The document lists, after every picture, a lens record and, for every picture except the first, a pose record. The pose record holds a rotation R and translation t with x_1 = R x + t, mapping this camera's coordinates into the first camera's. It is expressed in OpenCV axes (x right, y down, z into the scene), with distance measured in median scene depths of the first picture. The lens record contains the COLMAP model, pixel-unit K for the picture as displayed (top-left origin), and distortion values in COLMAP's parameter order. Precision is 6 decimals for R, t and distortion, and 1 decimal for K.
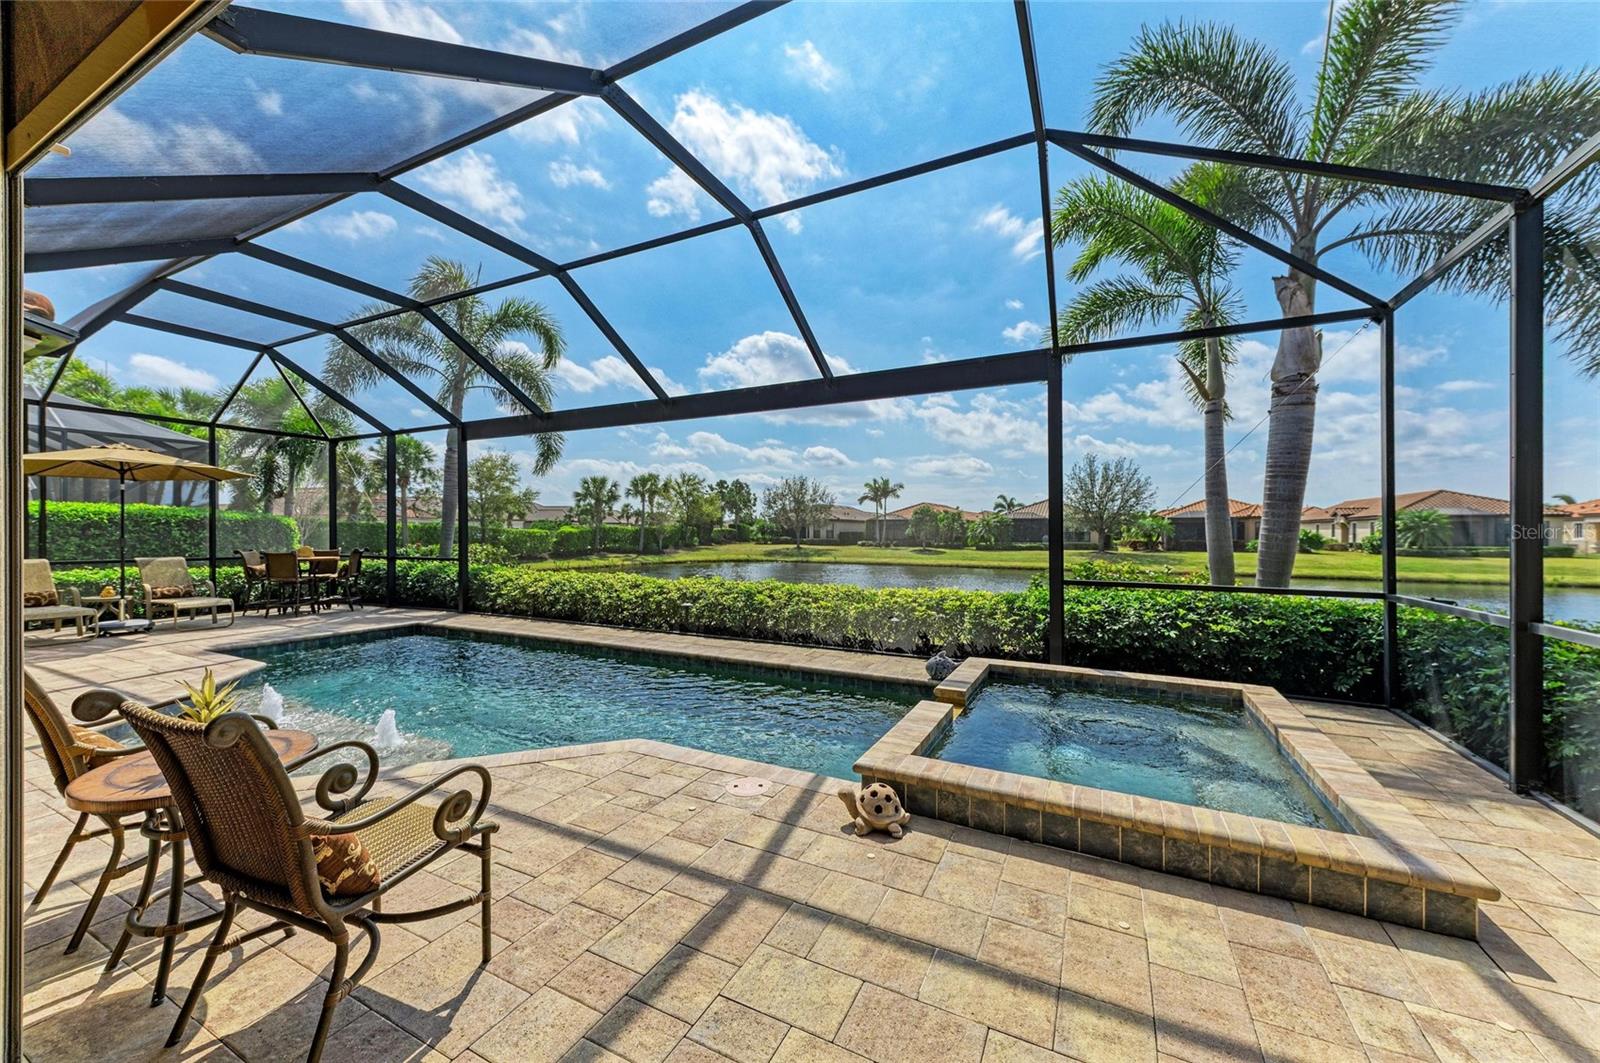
lens RADIAL K [[594.7, 0, 800.0], [0, 594.7, 531.5], [0, 0, 1]] dist [0.001901, 0.000213]
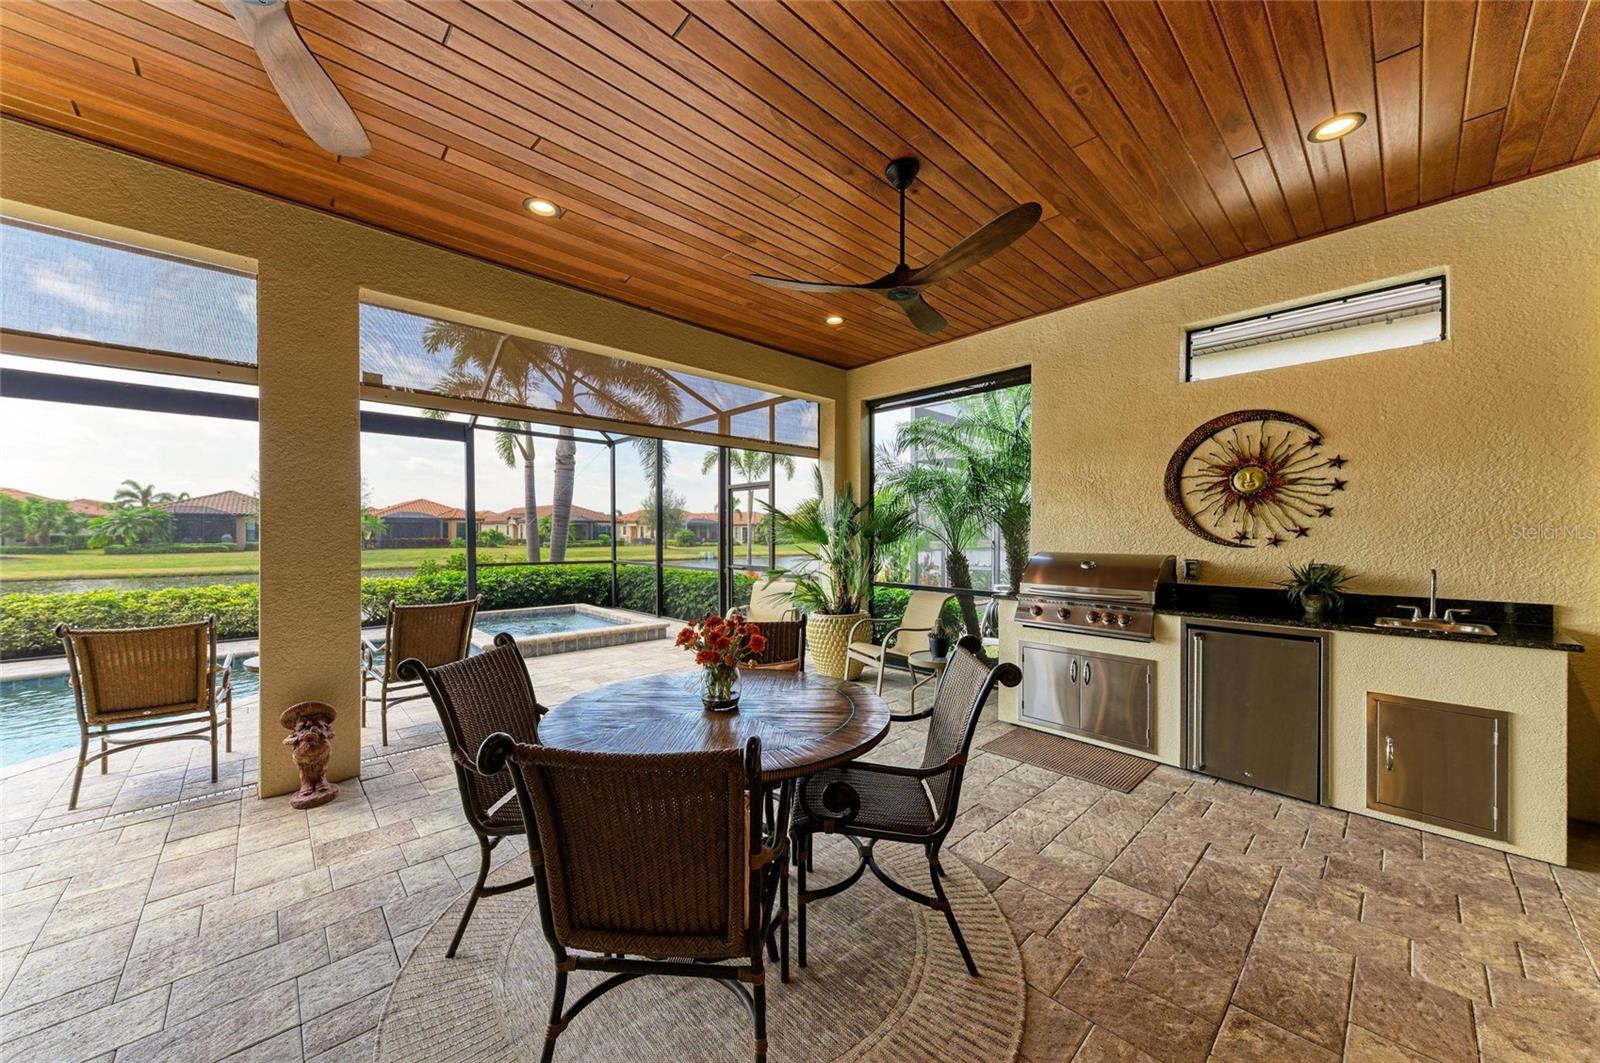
lens RADIAL K [[565.1, 0, 800.0], [0, 565.1, 531.5], [0, 0, 1]] dist [0.019955, -0.008664]
pose [[0.338443, 0.000902, 0.940986, -0.084332], [-0.004267, 0.999991, 0.000576, -0.001586], [-0.940977, -0.004210, 0.338444, -0.044669]]
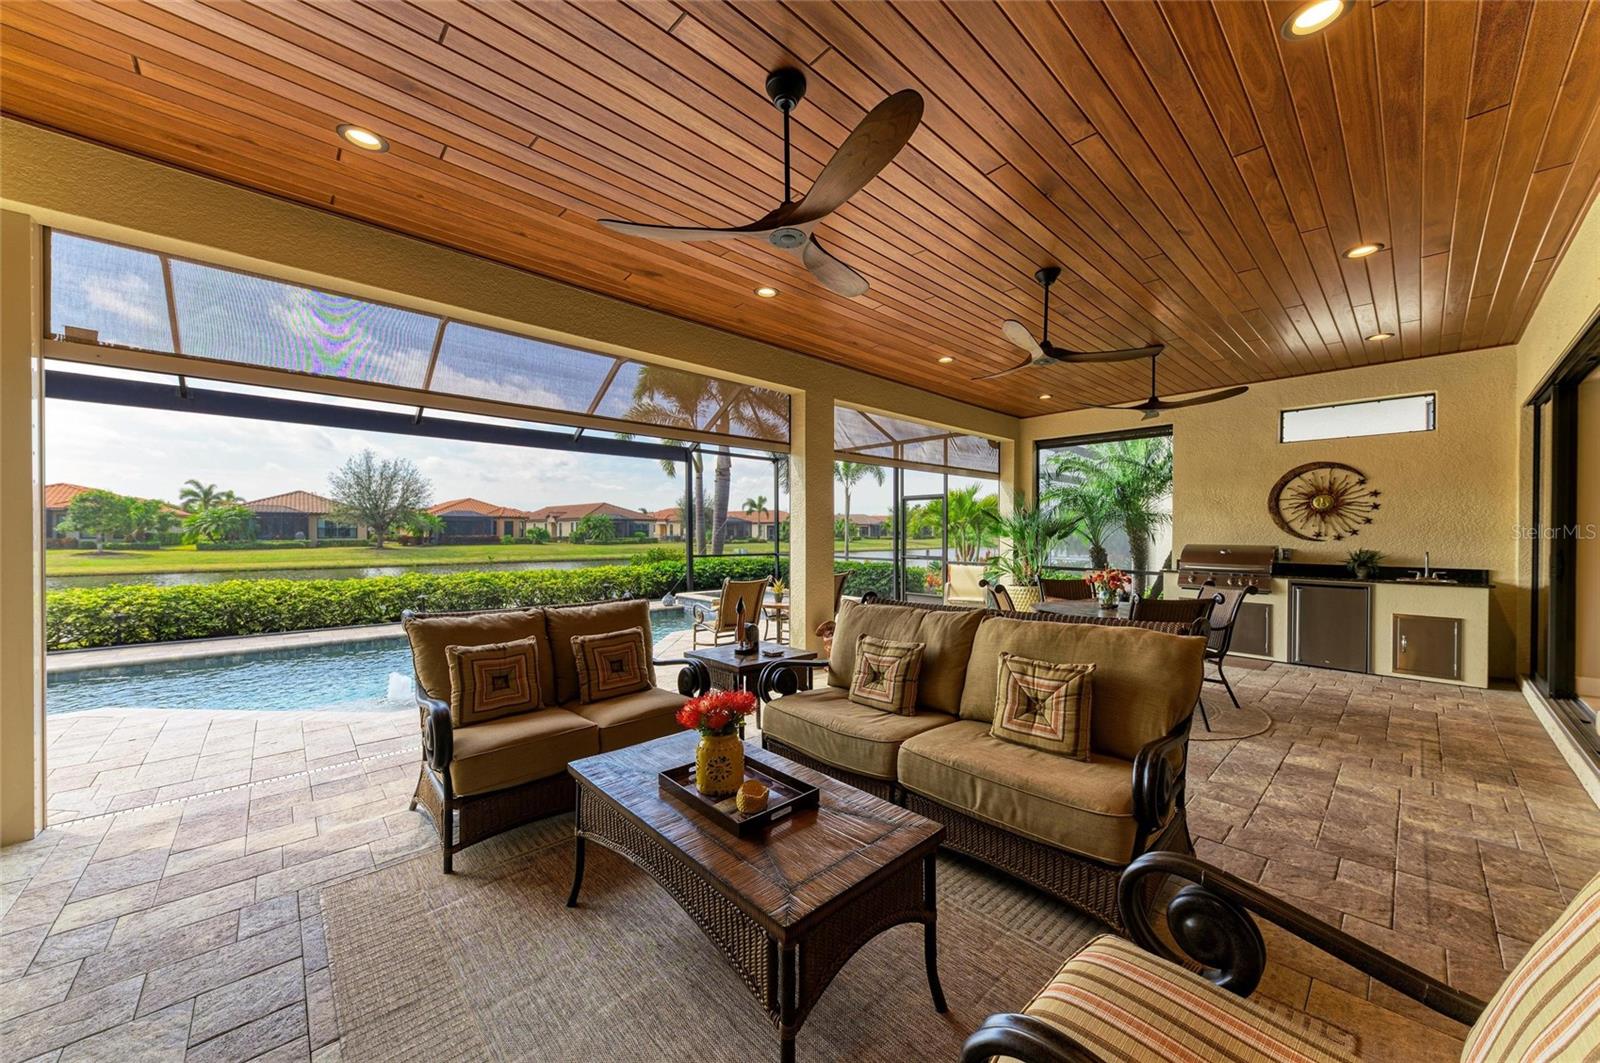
lens RADIAL K [[565.1, 0, 800.0], [0, 565.1, 531.5], [0, 0, 1]] dist [0.019955, -0.008664]
pose [[0.346735, -0.002440, 0.937960, -0.153897], [-0.005130, 0.999977, 0.004498, -0.001860], [-0.937949, -0.006371, 0.346714, -0.009972]]
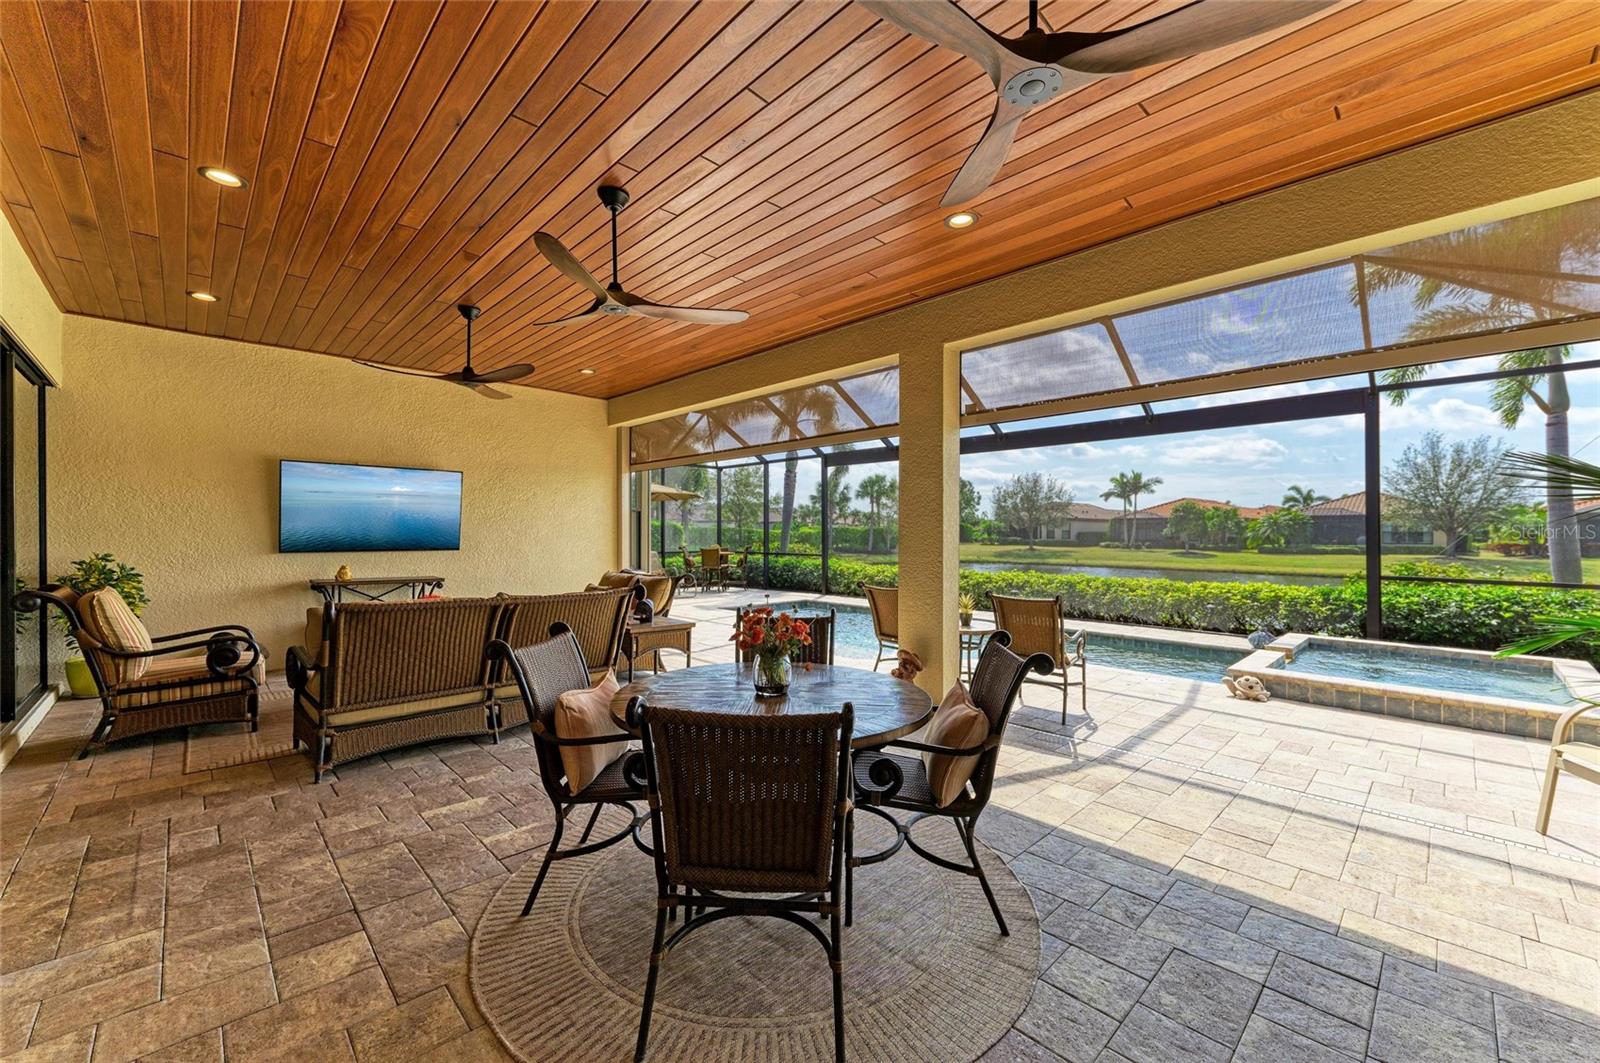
lens RADIAL K [[627.3, 0, 800.0], [0, 627.3, 531.5], [0, 0, 1]] dist [0.024244, -0.008890]
pose [[0.945329, -0.001326, -0.326116, -0.029382], [0.001535, 0.999999, 0.000385, -0.001380], [0.326115, -0.000864, 0.945330, -0.071023]]
